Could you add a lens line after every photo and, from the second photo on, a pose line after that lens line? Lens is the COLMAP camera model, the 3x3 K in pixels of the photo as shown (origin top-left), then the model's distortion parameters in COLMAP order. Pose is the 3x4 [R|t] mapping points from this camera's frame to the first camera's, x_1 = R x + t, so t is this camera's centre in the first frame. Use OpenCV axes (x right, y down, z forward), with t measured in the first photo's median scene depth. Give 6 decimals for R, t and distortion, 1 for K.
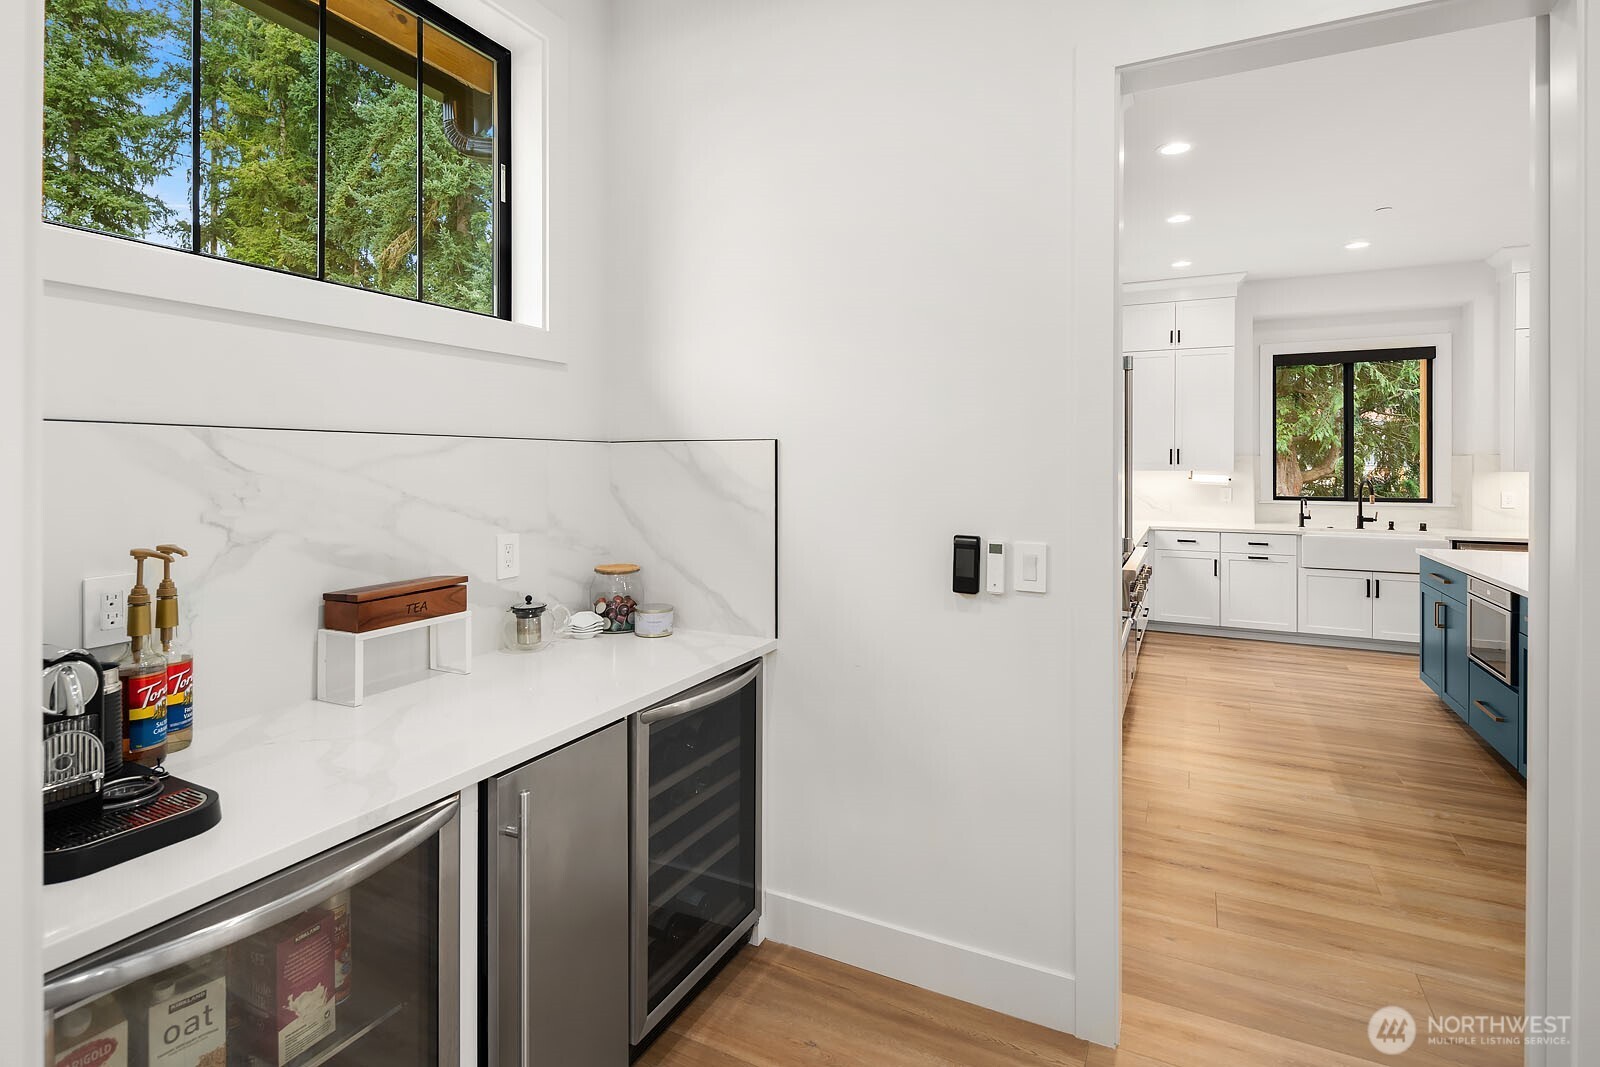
lens RADIAL K [[784.9, 0, 803.1], [0, 784.9, 487.1], [0, 0, 1]] dist [0.000640, 0.000272]
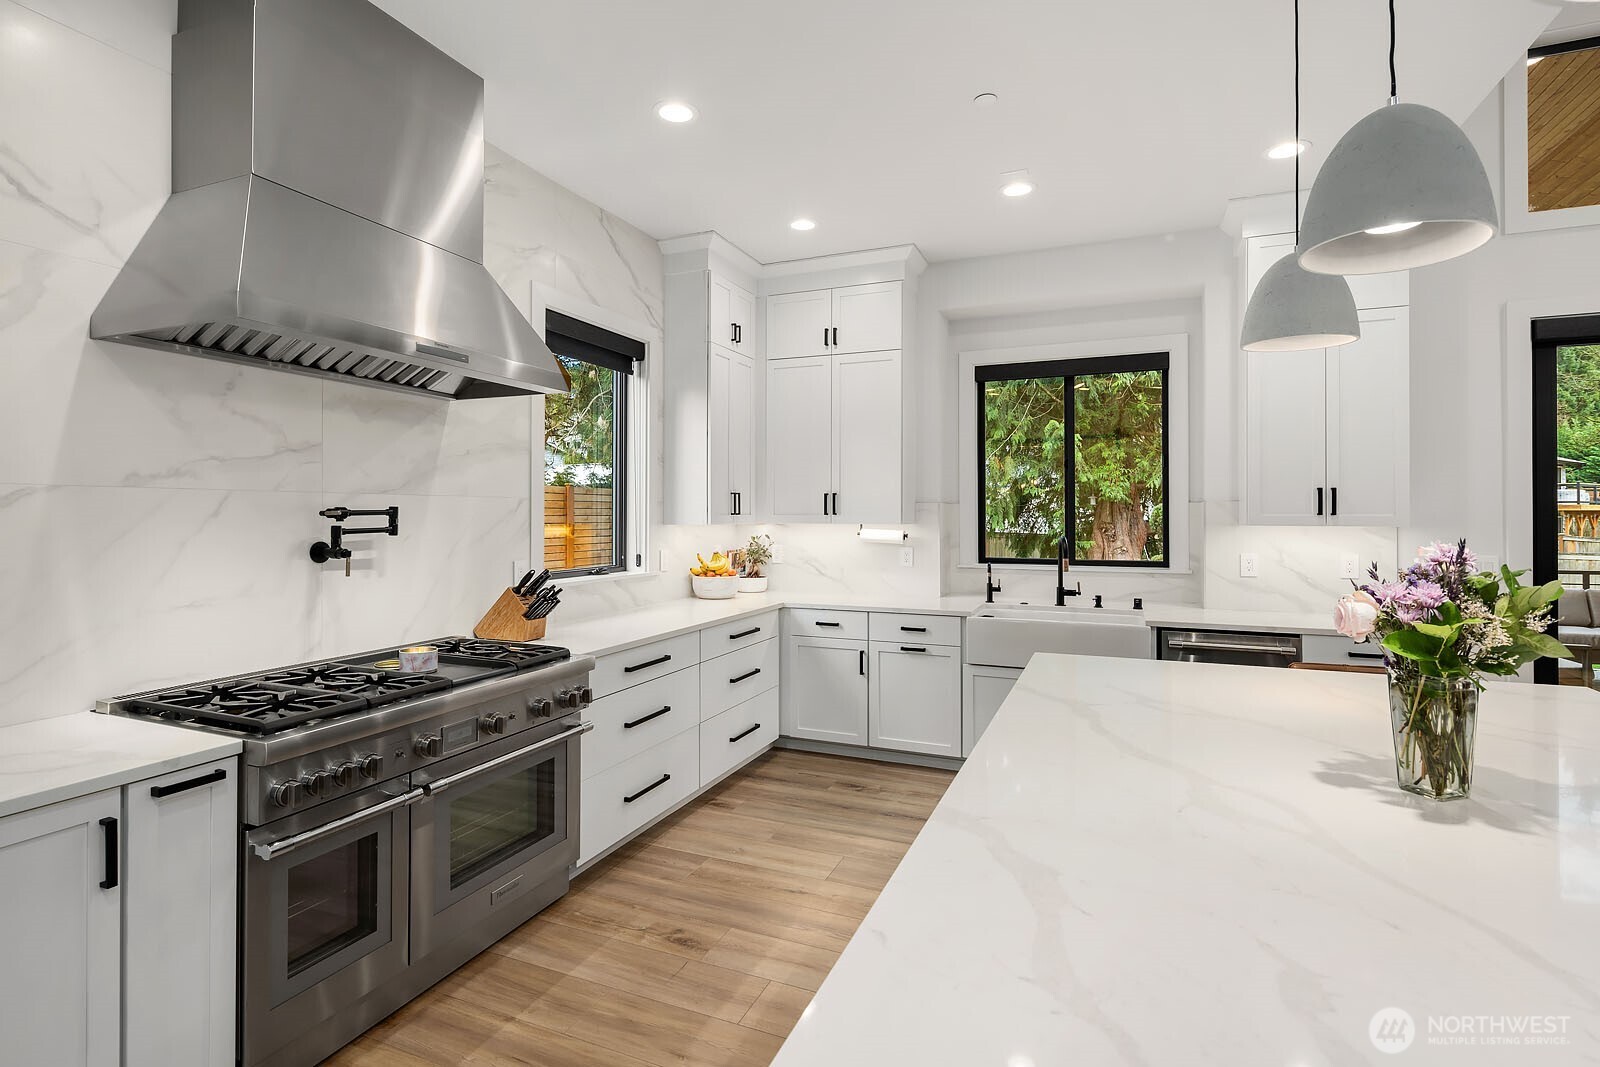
lens RADIAL K [[784.9, 0, 795.1], [0, 784.9, 535.7], [0, 0, 1]] dist [0.000640, 0.000272]
pose [[0.997743, -0.002083, 0.067115, 0.407971], [0.002207, 0.999996, -0.001768, -0.008986], [-0.067112, 0.001913, 0.997744, 0.297476]]
